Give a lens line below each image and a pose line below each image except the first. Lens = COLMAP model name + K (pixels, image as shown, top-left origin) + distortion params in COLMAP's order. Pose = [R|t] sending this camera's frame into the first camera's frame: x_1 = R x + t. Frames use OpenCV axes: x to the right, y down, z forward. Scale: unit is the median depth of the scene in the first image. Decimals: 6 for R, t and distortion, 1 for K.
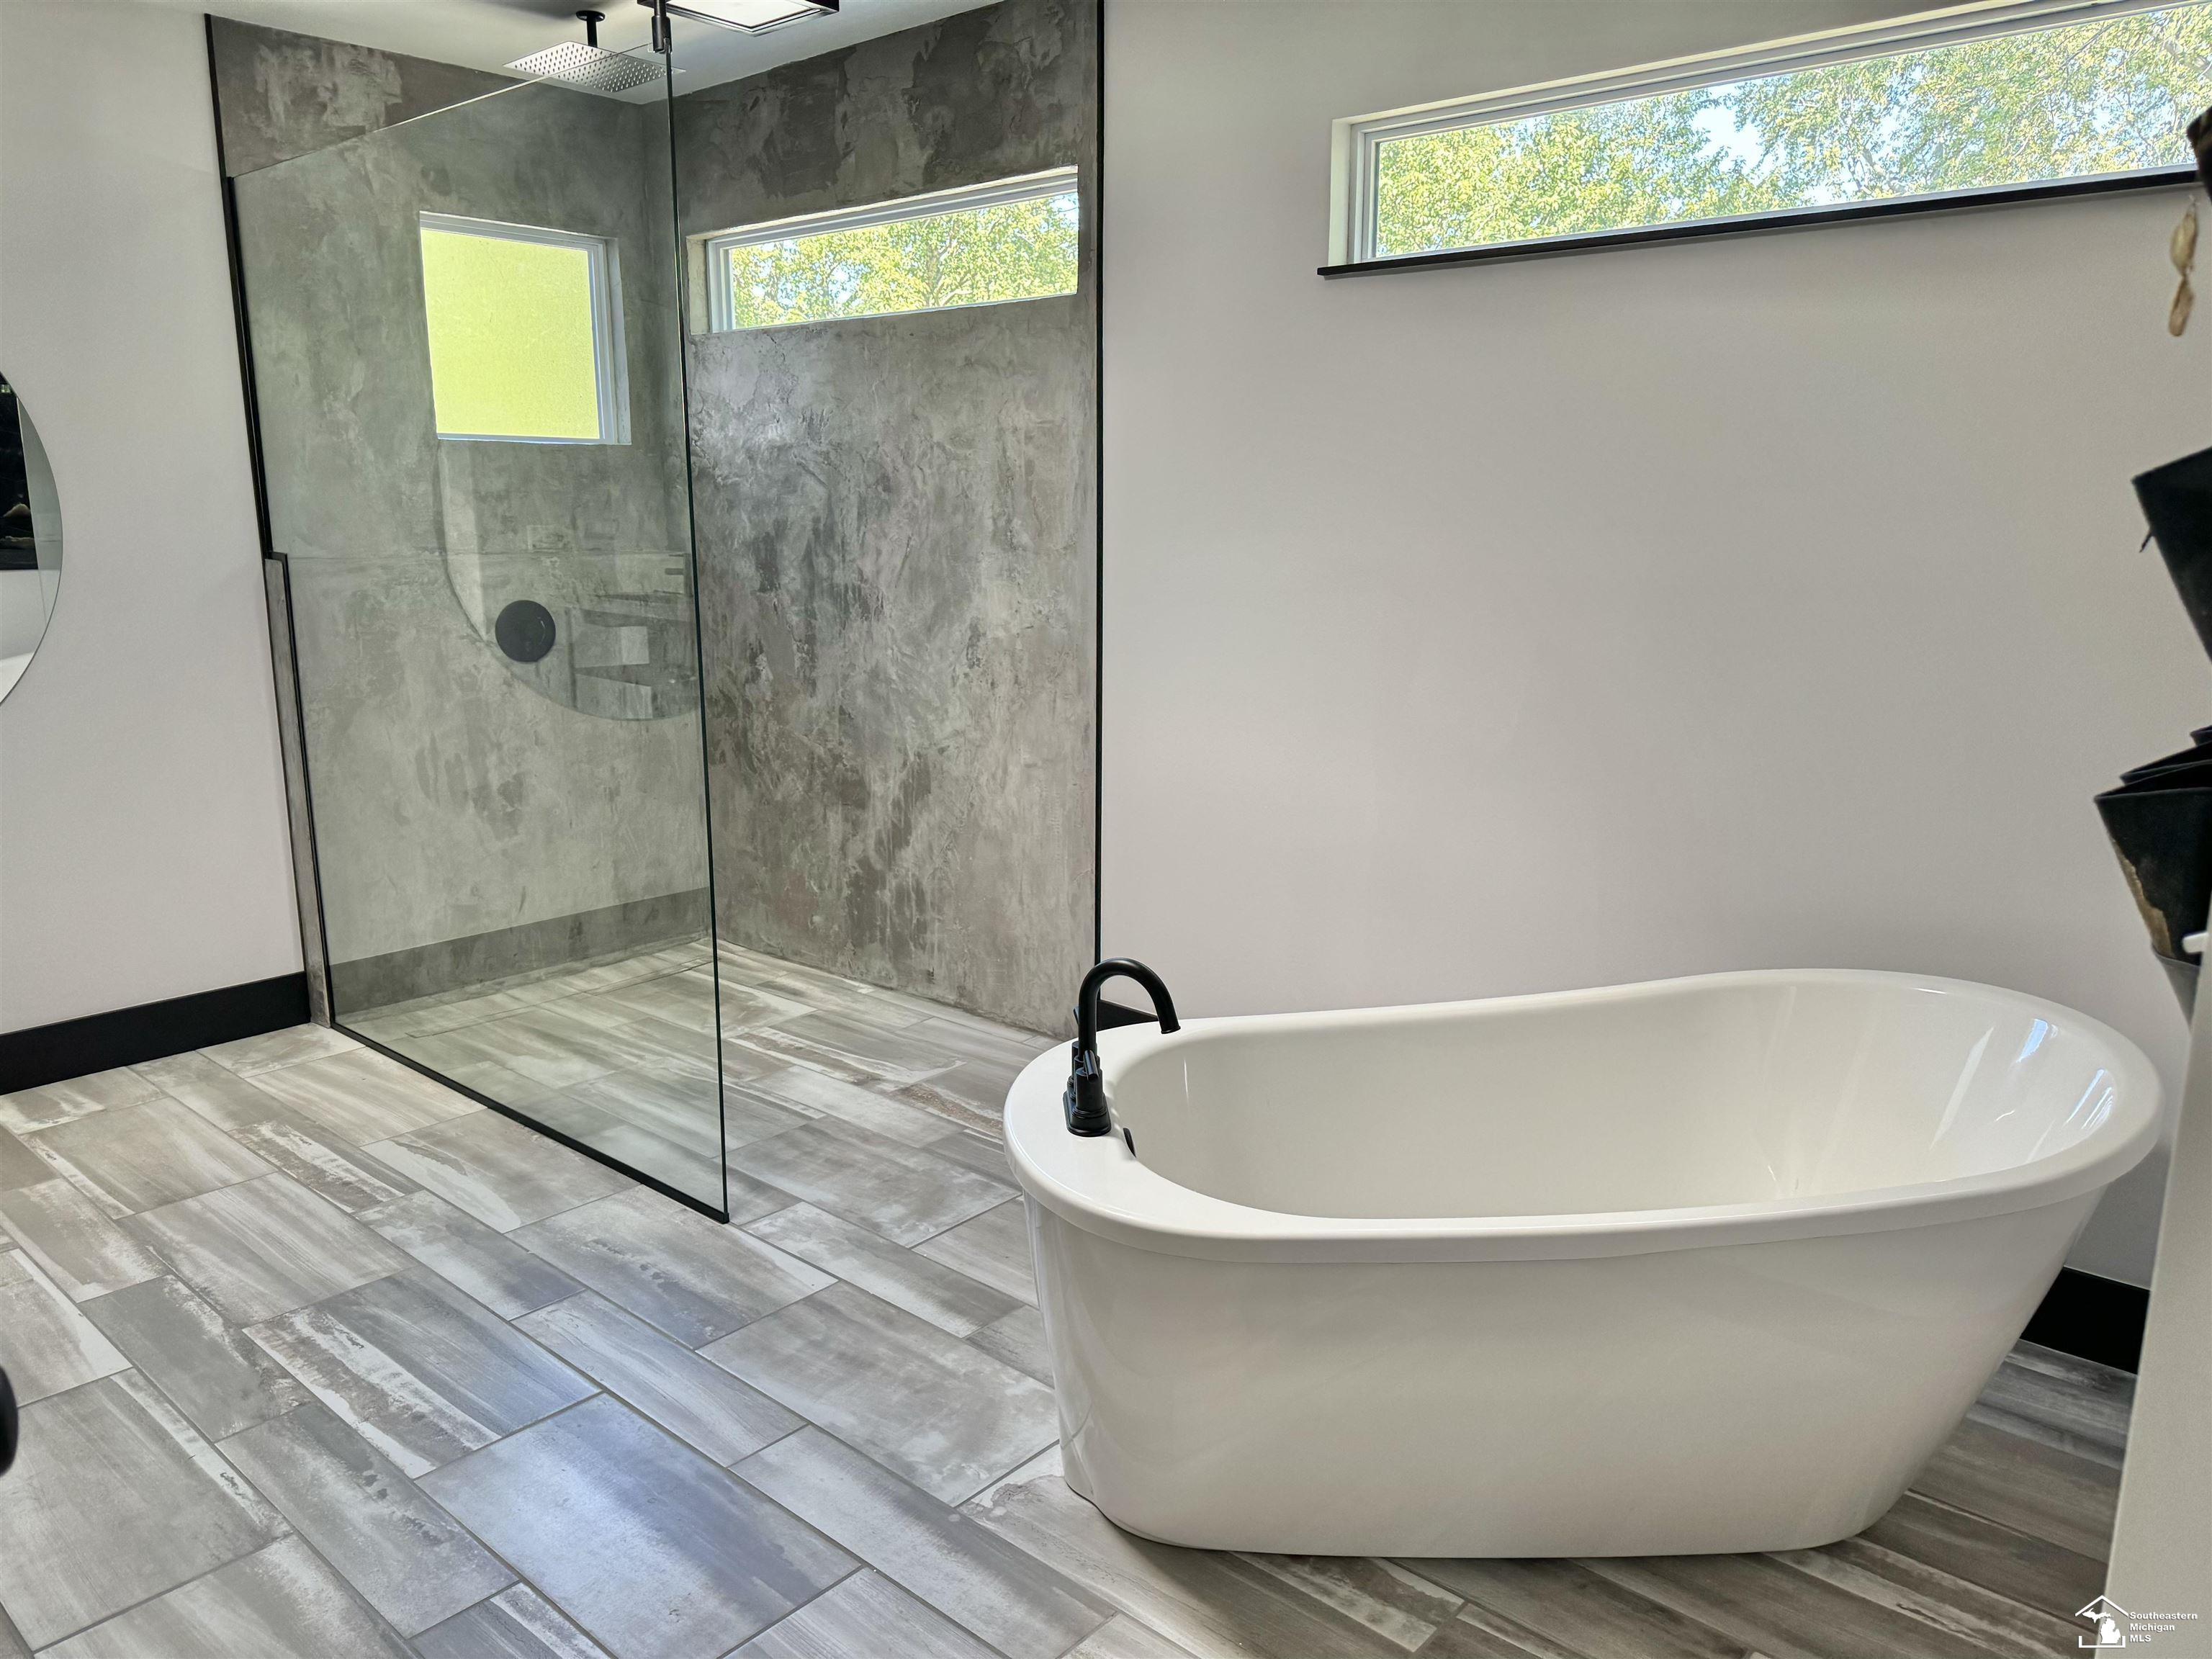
lens RADIAL K [[1568.3, 0, 1113.4], [0, 1568.3, 834.3], [0, 0, 1]] dist [0.001896, -0.011515]
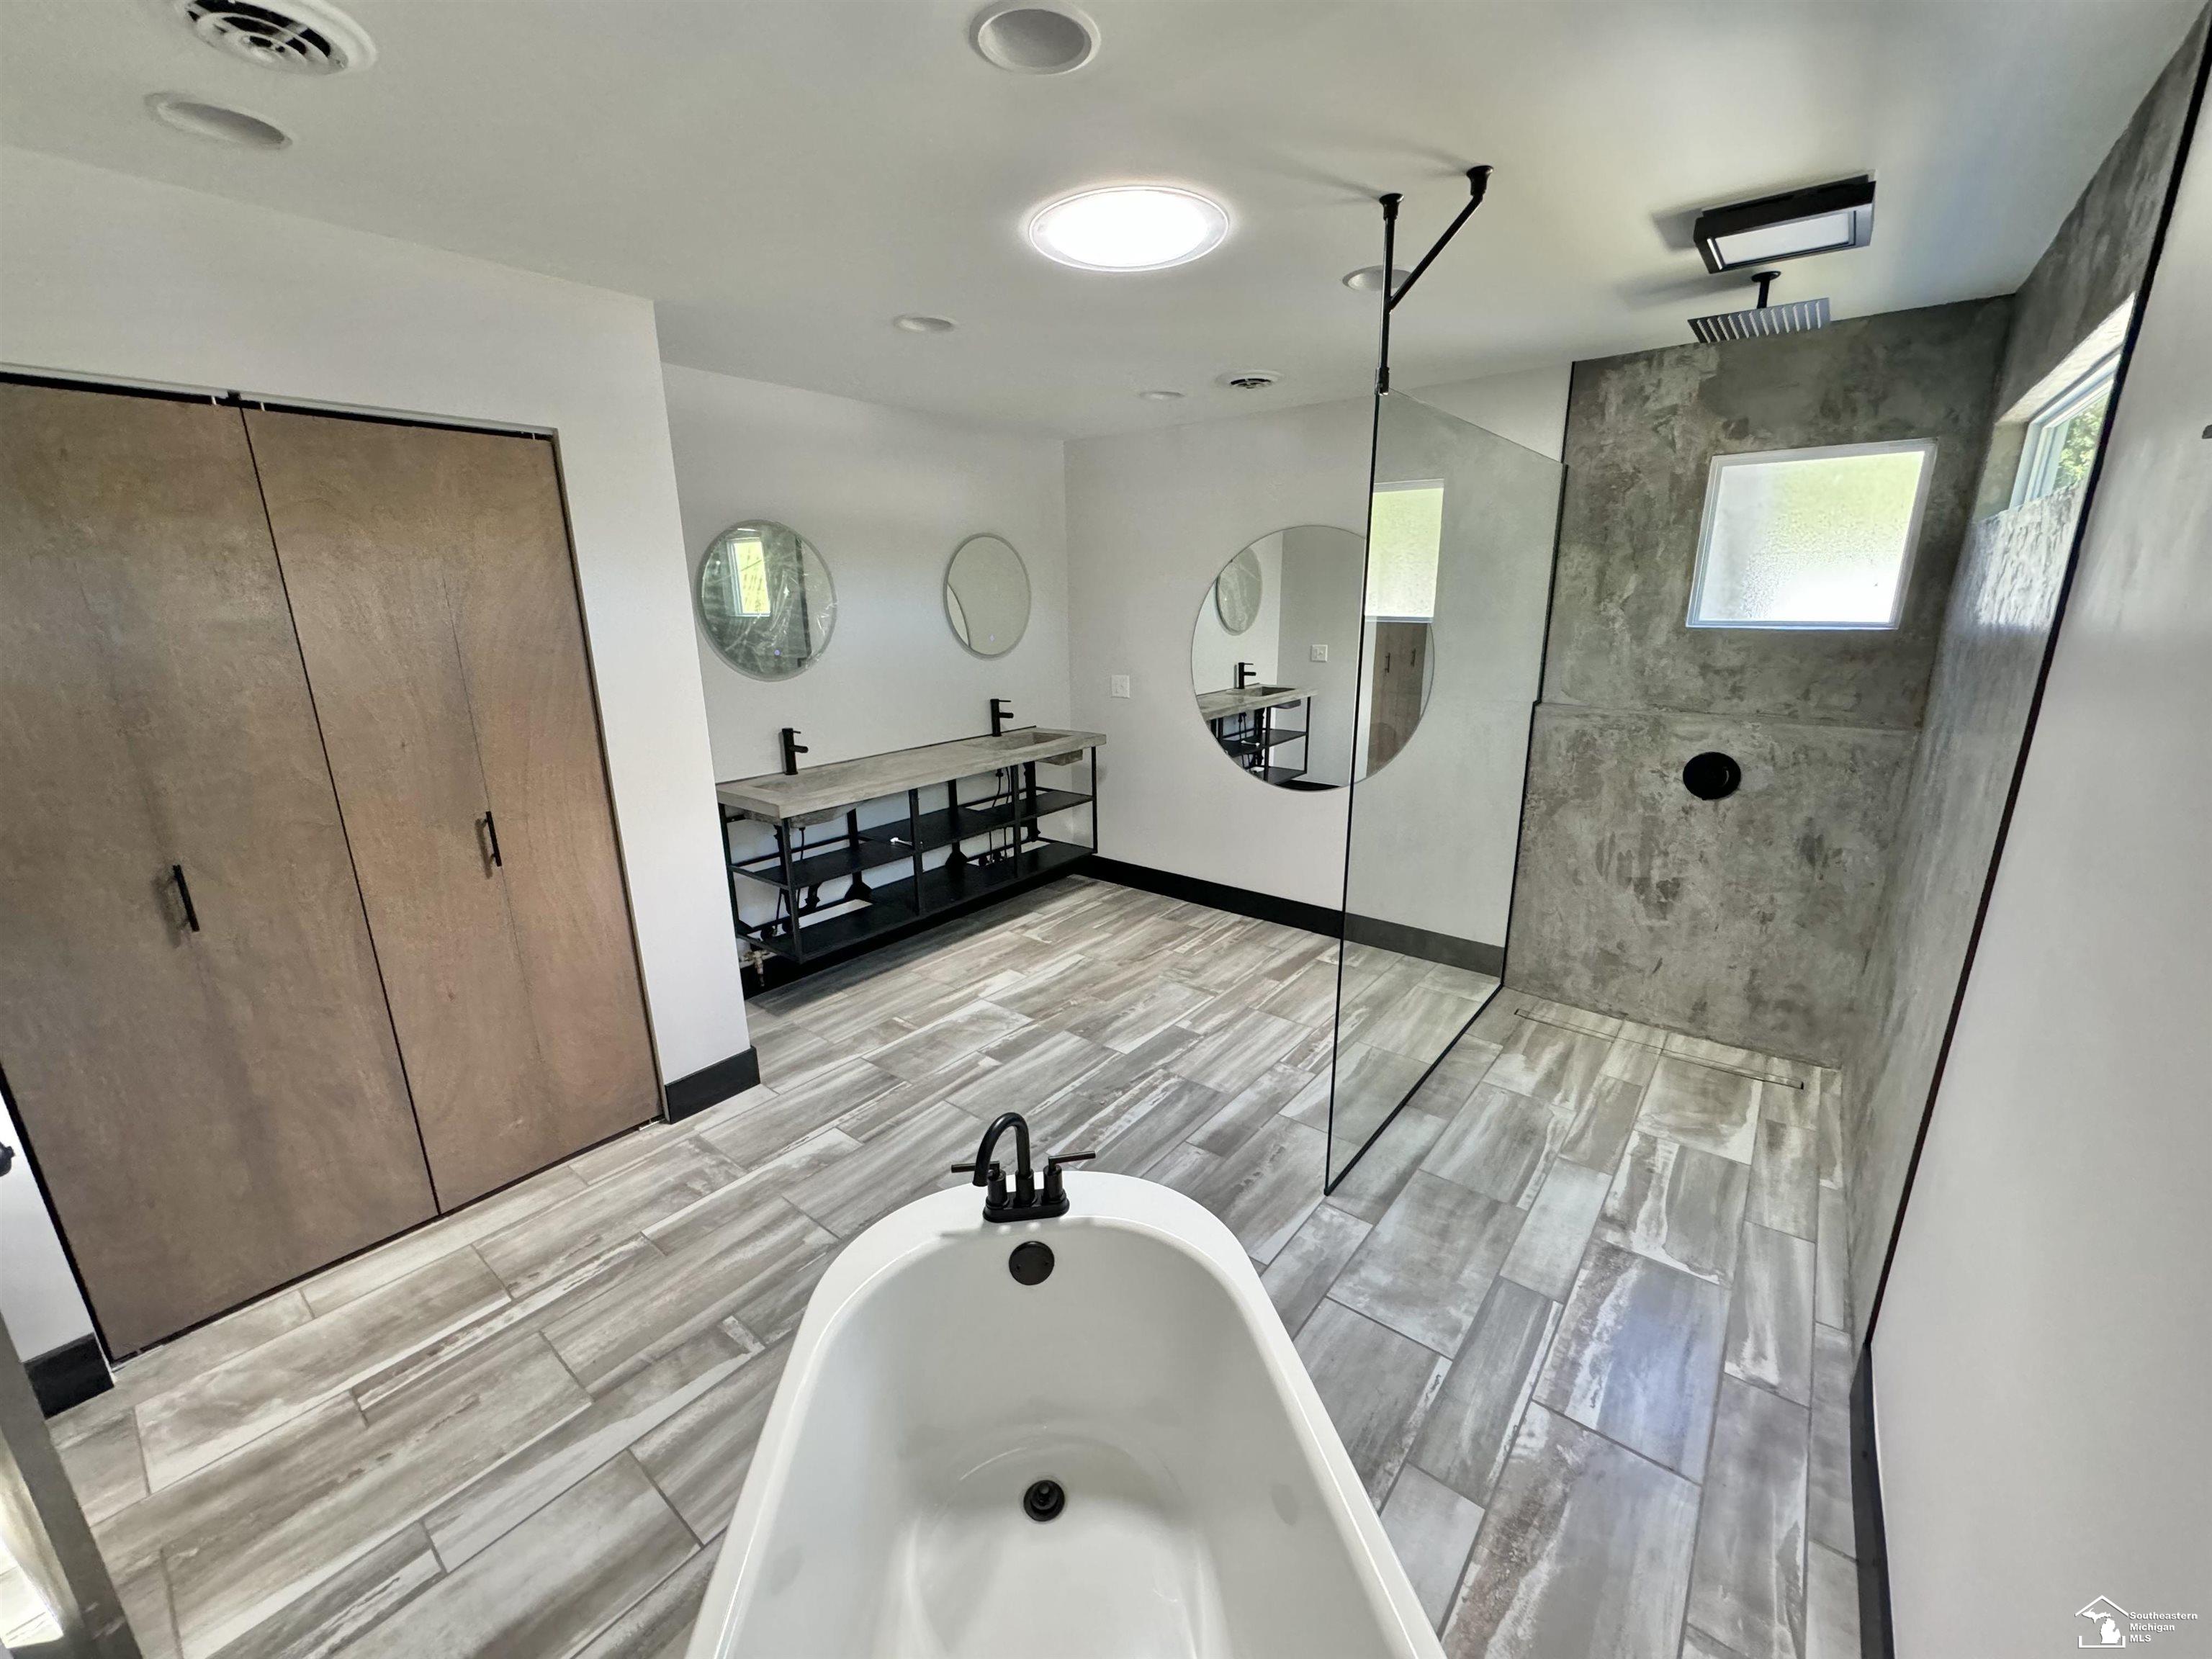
lens RADIAL K [[877.1, 0, 1115.1], [0, 877.1, 827.4], [0, 0, 1]] dist [-0.003775, -0.000359]
pose [[0.037943, 0.251031, -0.967235, 0.338715], [-0.194732, 0.951233, 0.239239, -0.178480], [0.980122, 0.179274, 0.084976, 0.499920]]
